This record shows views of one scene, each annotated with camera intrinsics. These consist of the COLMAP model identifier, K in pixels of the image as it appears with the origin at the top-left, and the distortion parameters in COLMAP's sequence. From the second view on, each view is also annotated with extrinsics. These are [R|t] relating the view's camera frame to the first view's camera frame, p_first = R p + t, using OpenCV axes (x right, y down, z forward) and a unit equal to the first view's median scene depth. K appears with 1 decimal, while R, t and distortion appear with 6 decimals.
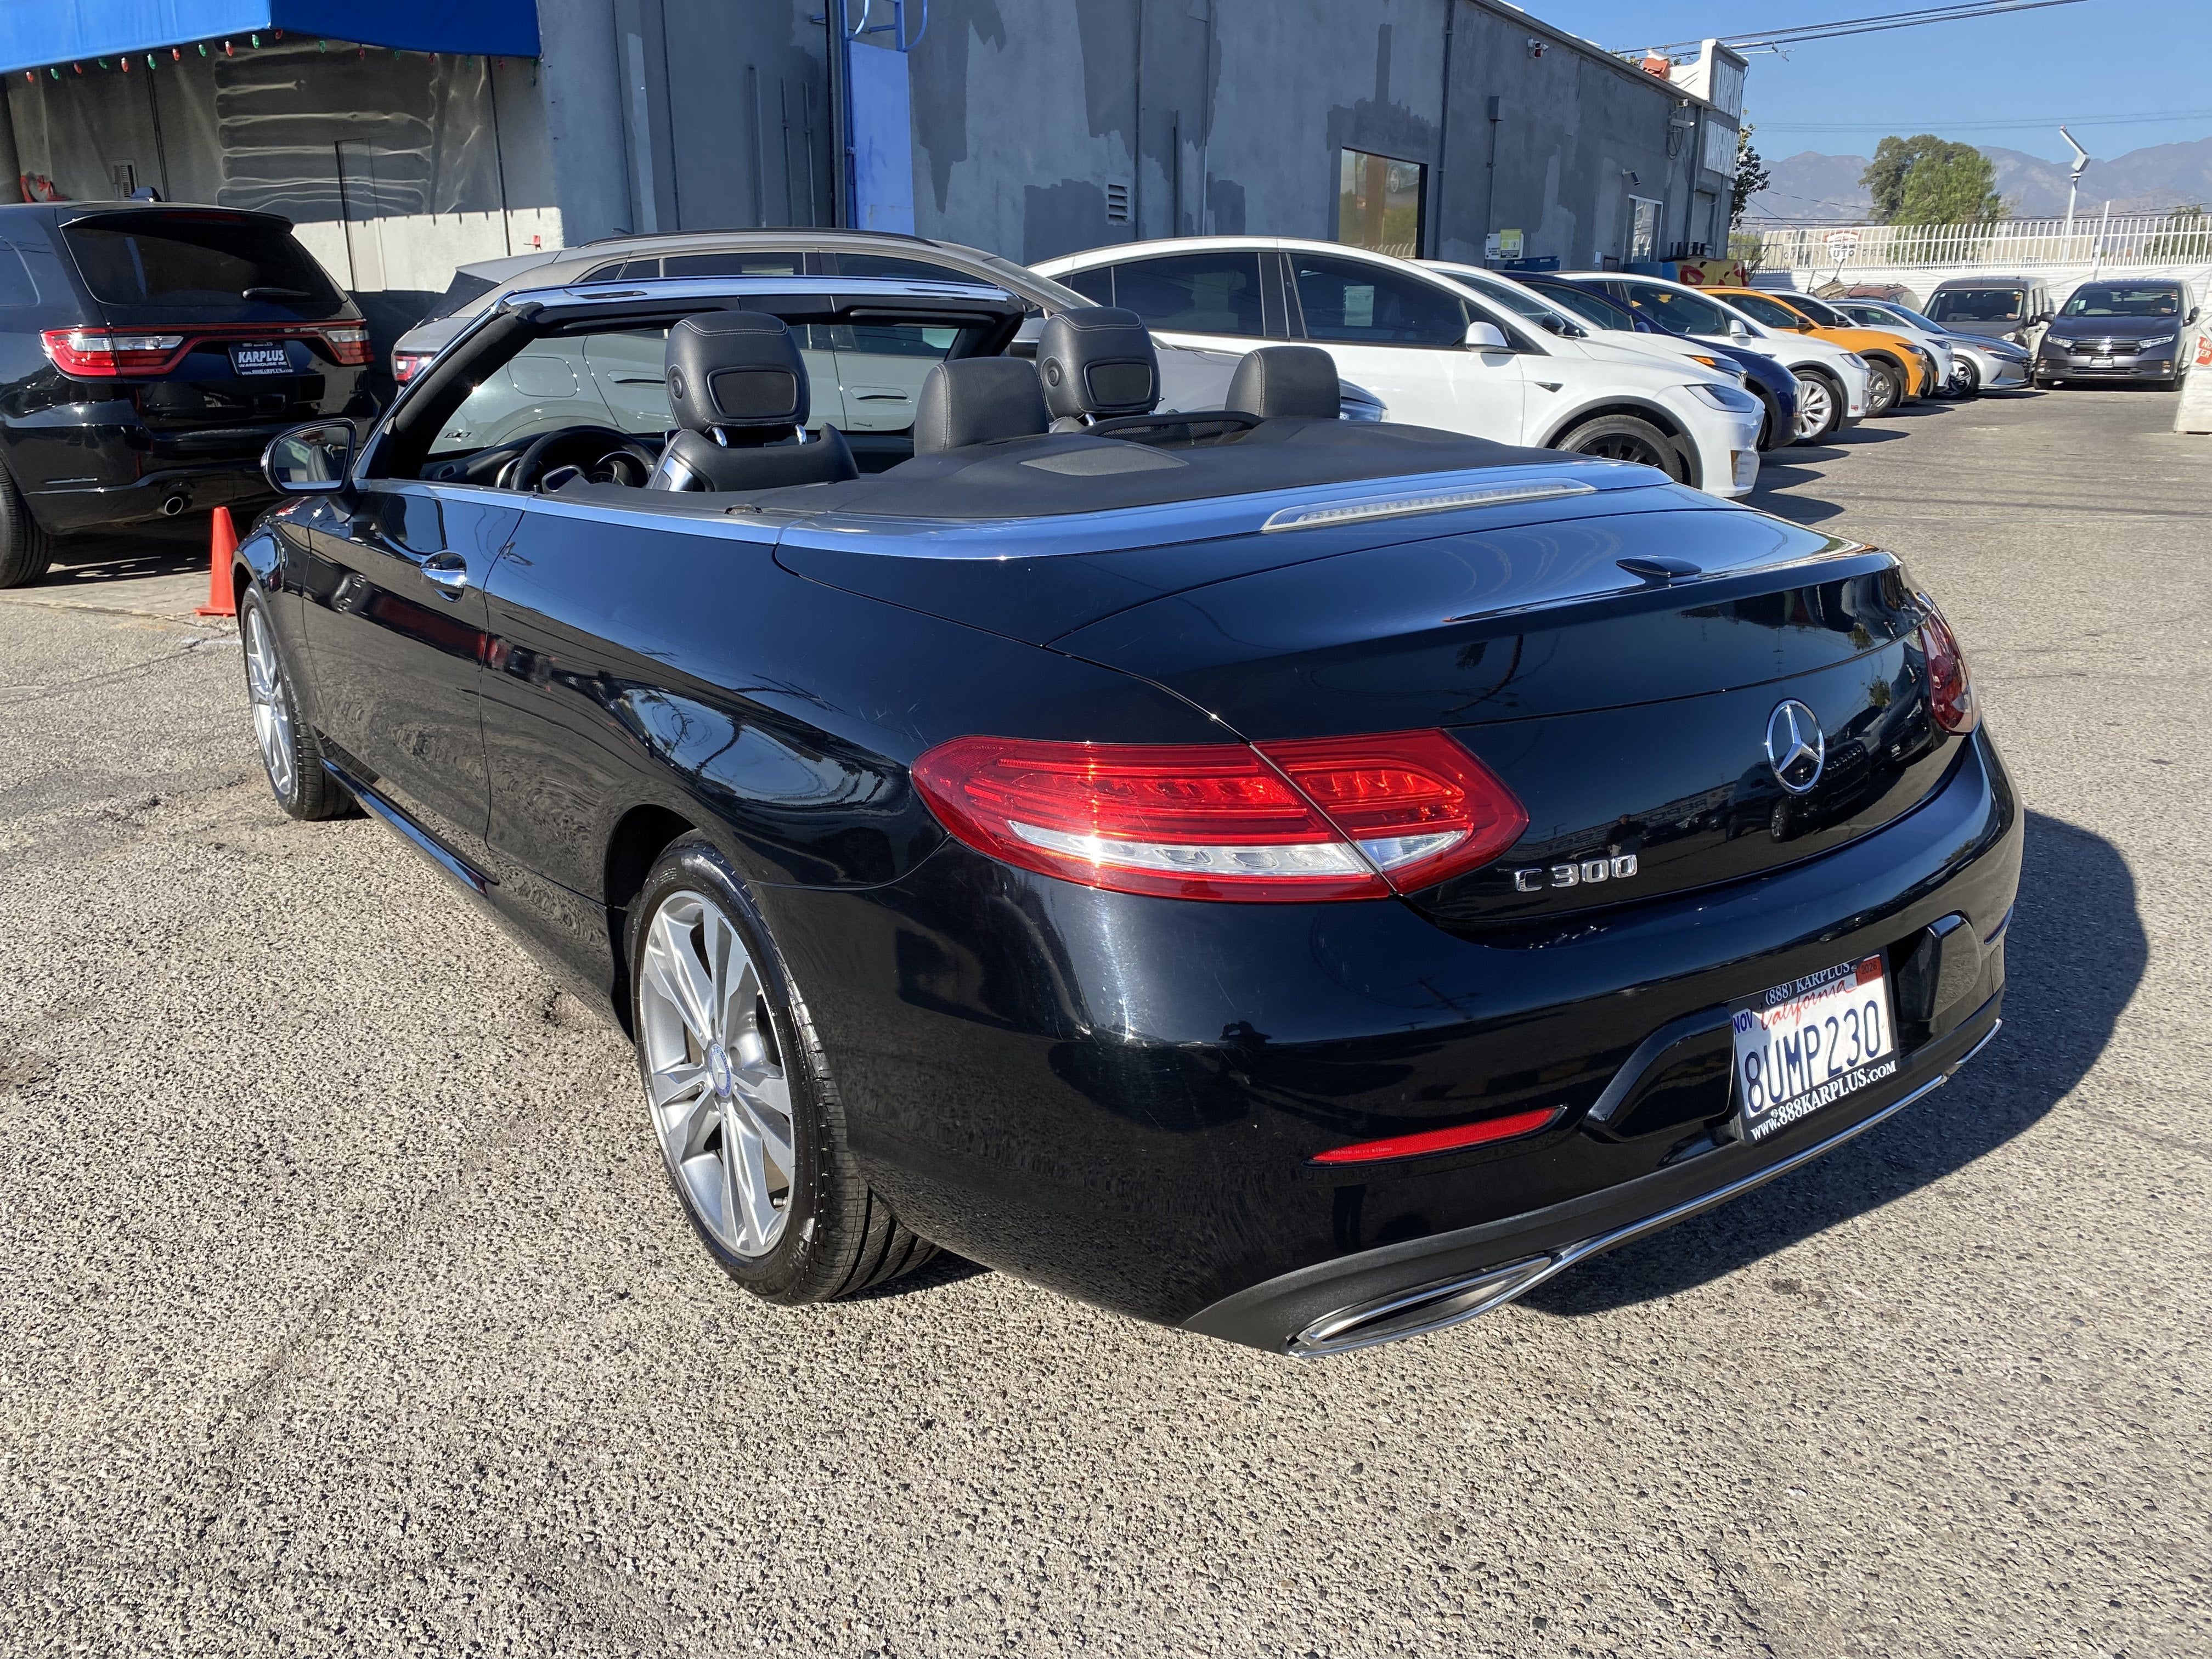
lens RADIAL K [[1701.2, 0, 1075.4], [0, 1701.2, 827.8], [0, 0, 1]] dist [-0.001147, -0.001491]
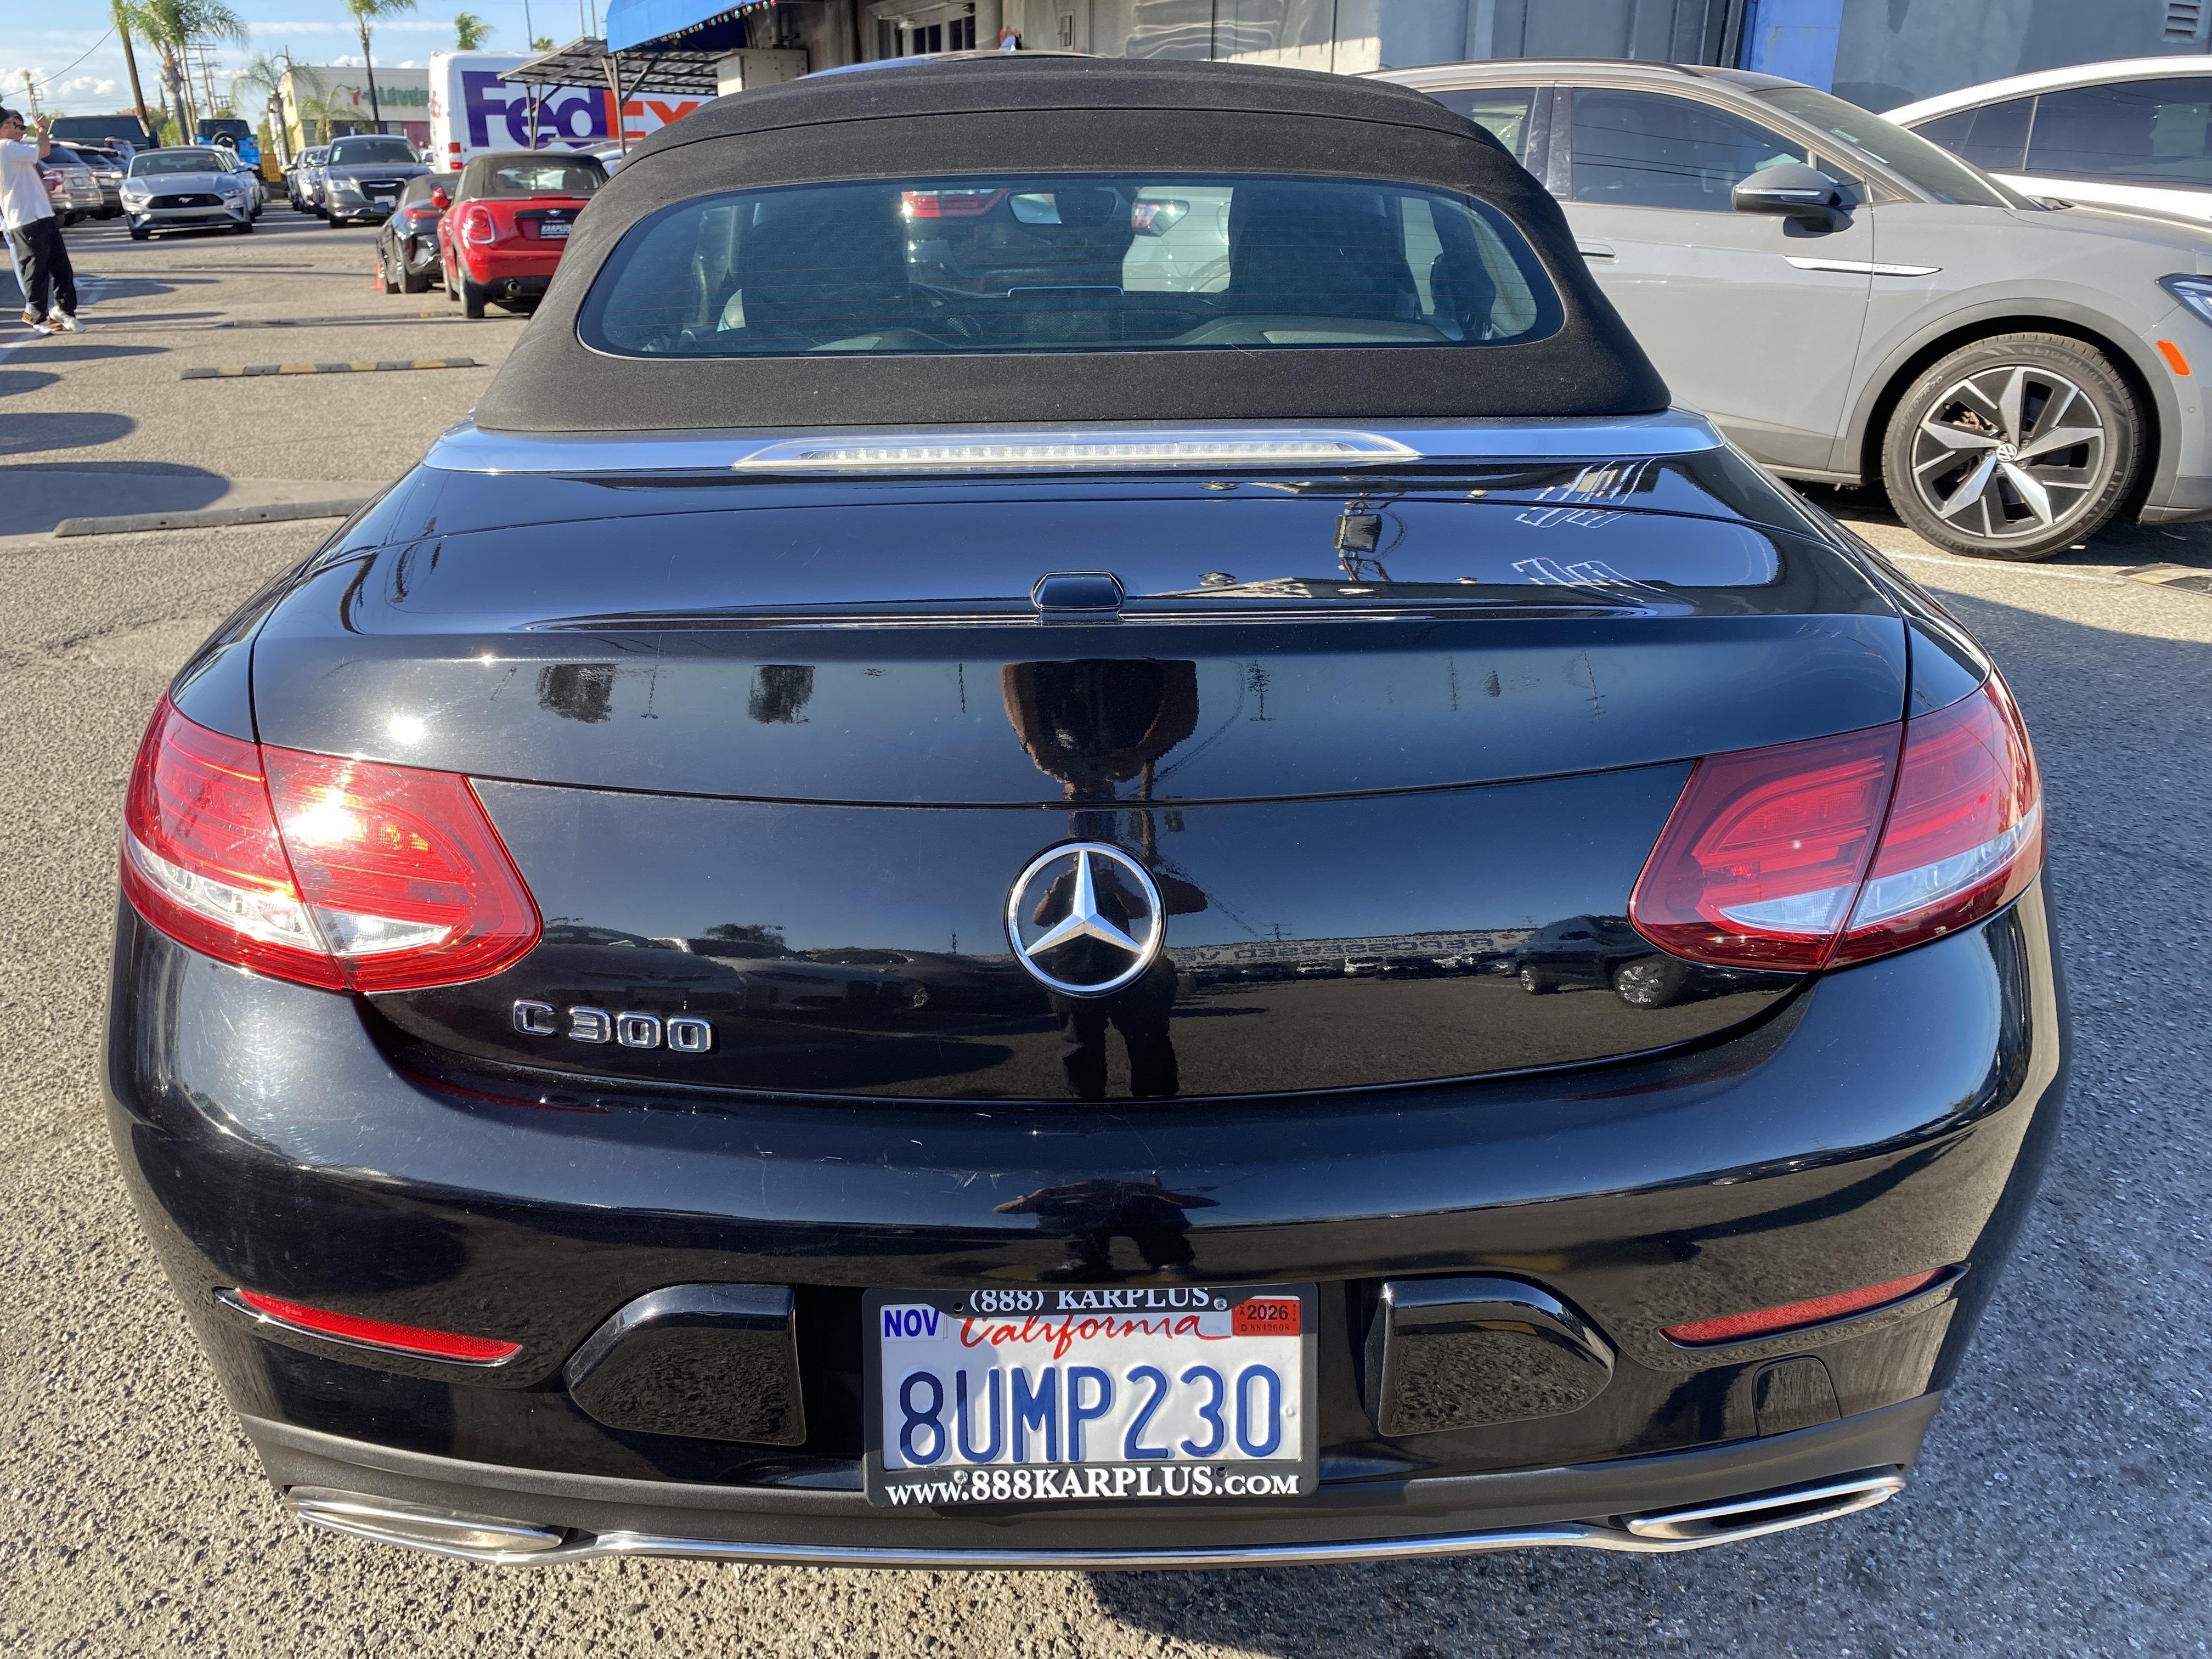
lens RADIAL K [[1701.2, 0, 1075.4], [0, 1701.2, 827.8], [0, 0, 1]] dist [-0.001147, -0.001491]
pose [[0.818626, 0.208860, -0.535004, 0.700446], [-0.164252, 0.977764, 0.130381, -0.148867], [0.550339, -0.018858, 0.834728, 0.481892]]
